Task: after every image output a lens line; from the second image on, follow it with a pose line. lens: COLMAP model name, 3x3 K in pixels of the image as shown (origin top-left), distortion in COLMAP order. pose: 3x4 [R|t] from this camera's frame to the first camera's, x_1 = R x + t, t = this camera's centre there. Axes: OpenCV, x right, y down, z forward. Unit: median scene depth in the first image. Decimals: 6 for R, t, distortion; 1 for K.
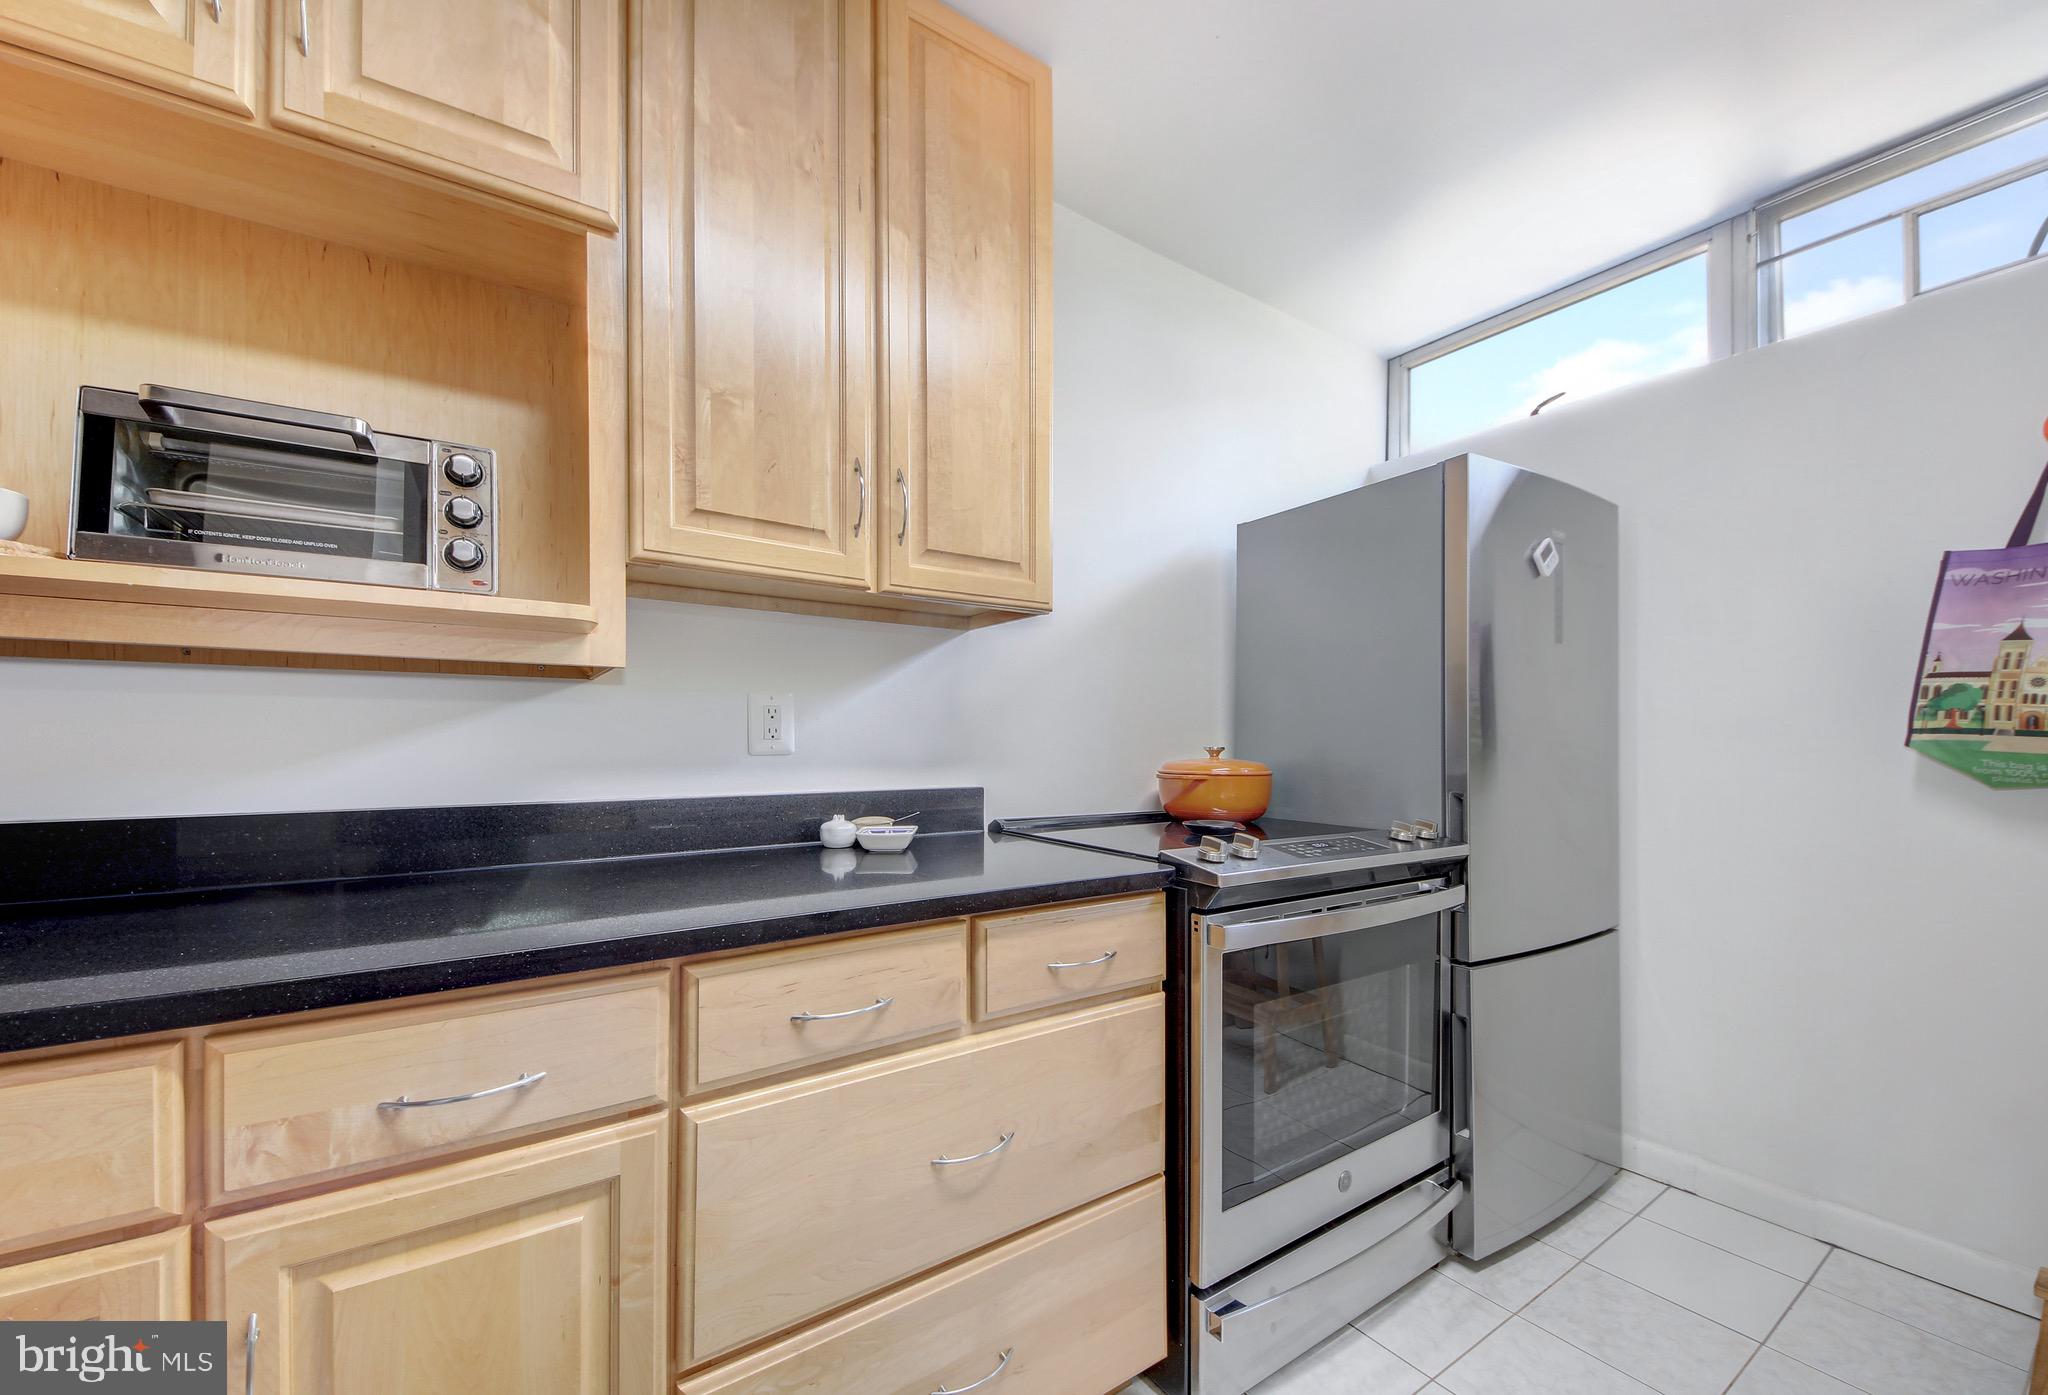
lens RADIAL K [[813.3, 0, 1005.3], [0, 813.3, 734.4], [0, 0, 1]] dist [0.023026, -0.000101]
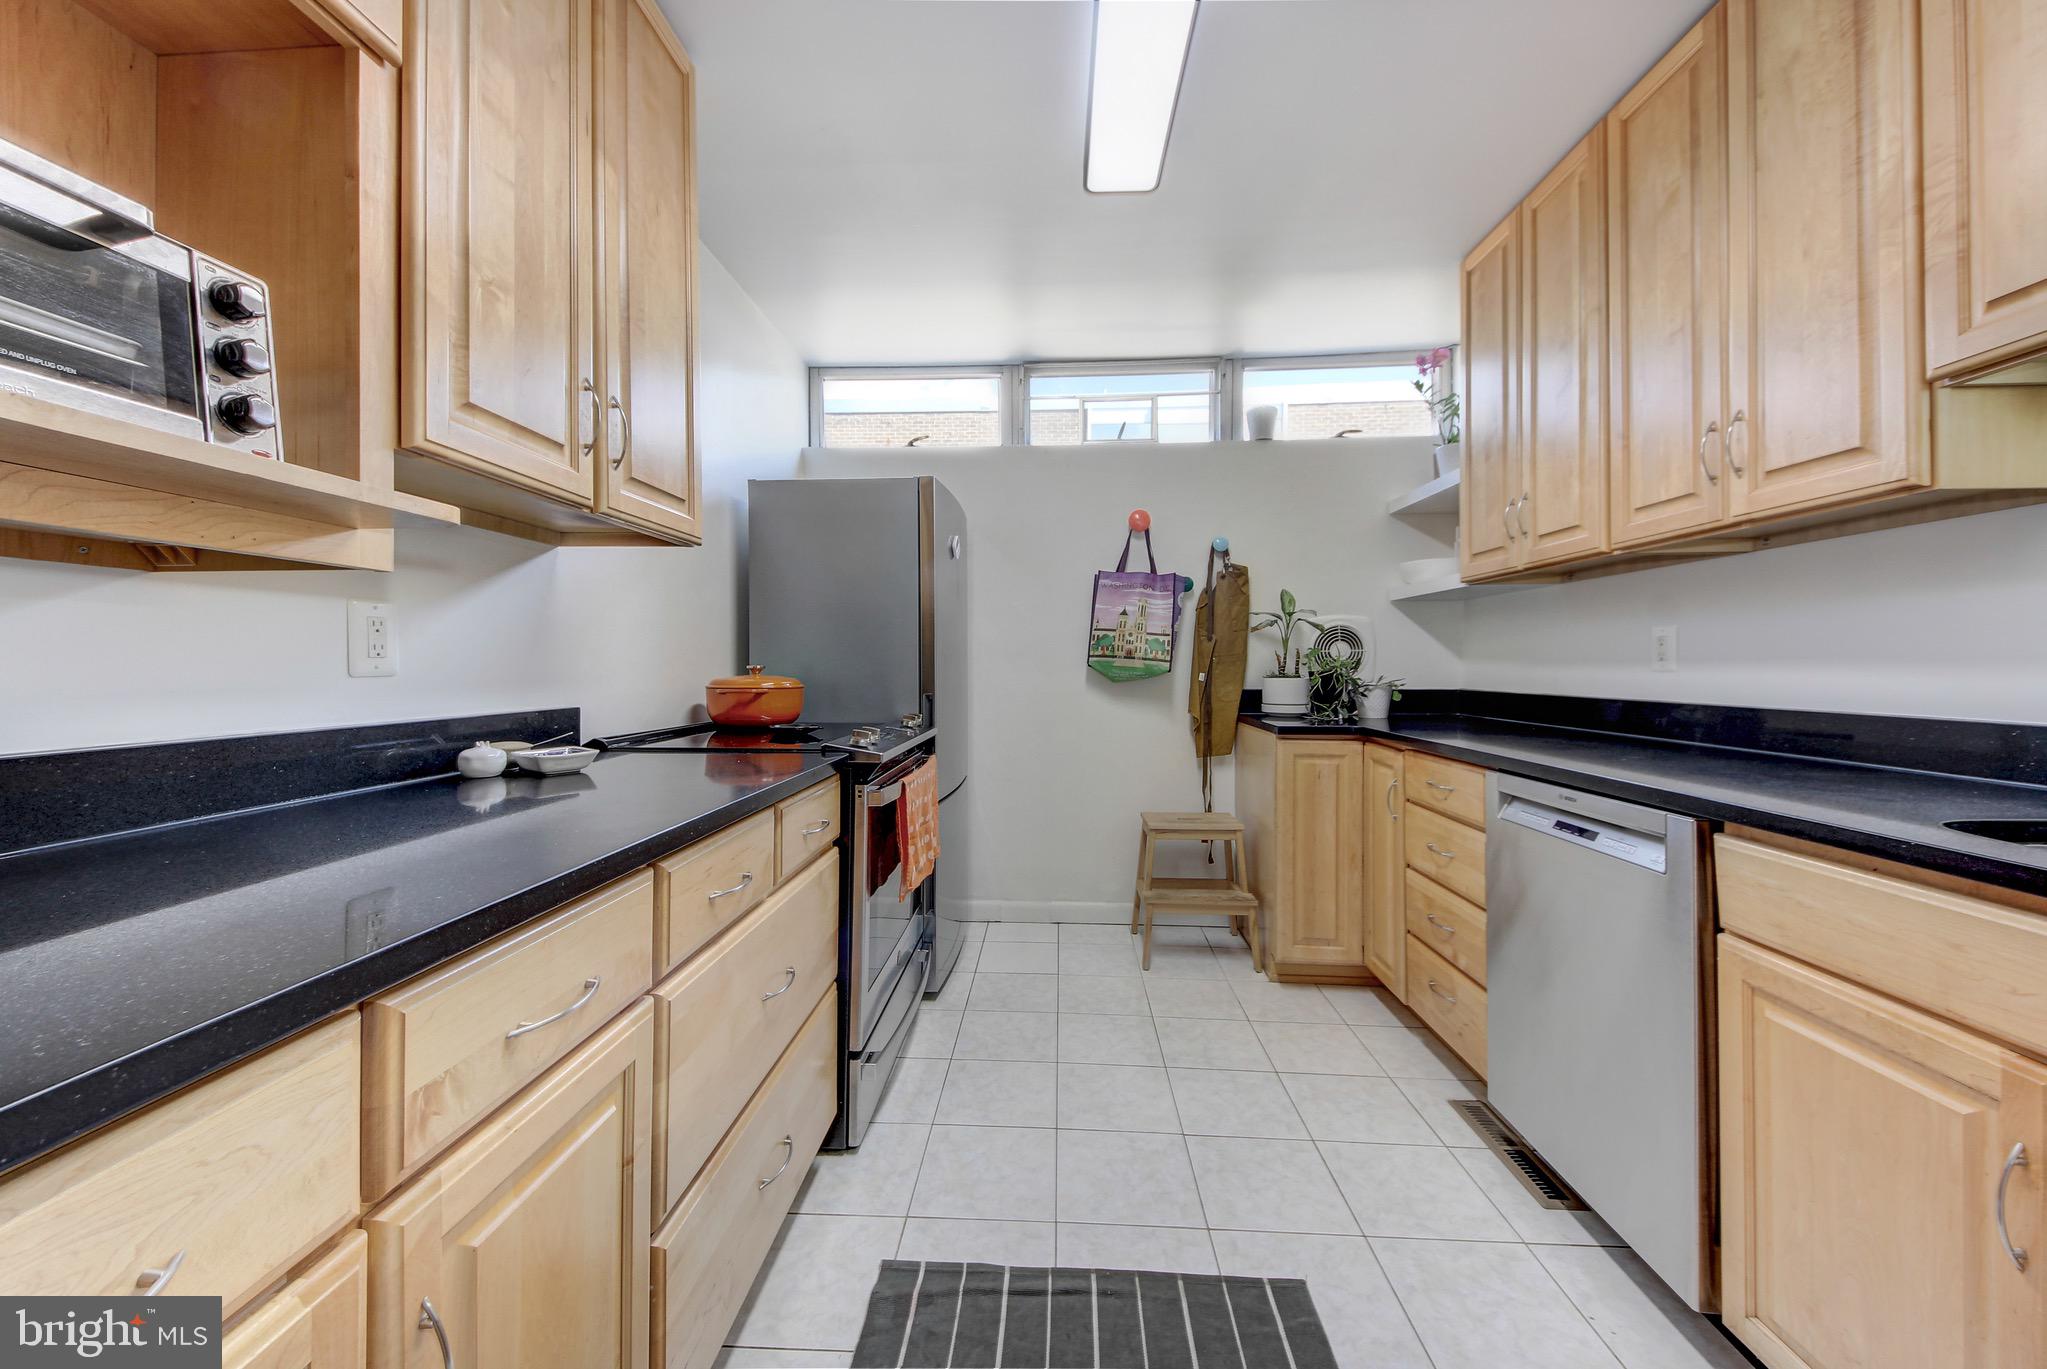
lens RADIAL K [[773.0, 0, 1021.7], [0, 773.0, 661.8], [0, 0, 1]] dist [-0.010814, -0.000098]
pose [[0.598865, 0.000222, 0.800850, -0.568595], [-0.006296, 0.999970, 0.004430, 0.002684], [-0.800825, -0.007696, 0.598849, -0.001688]]
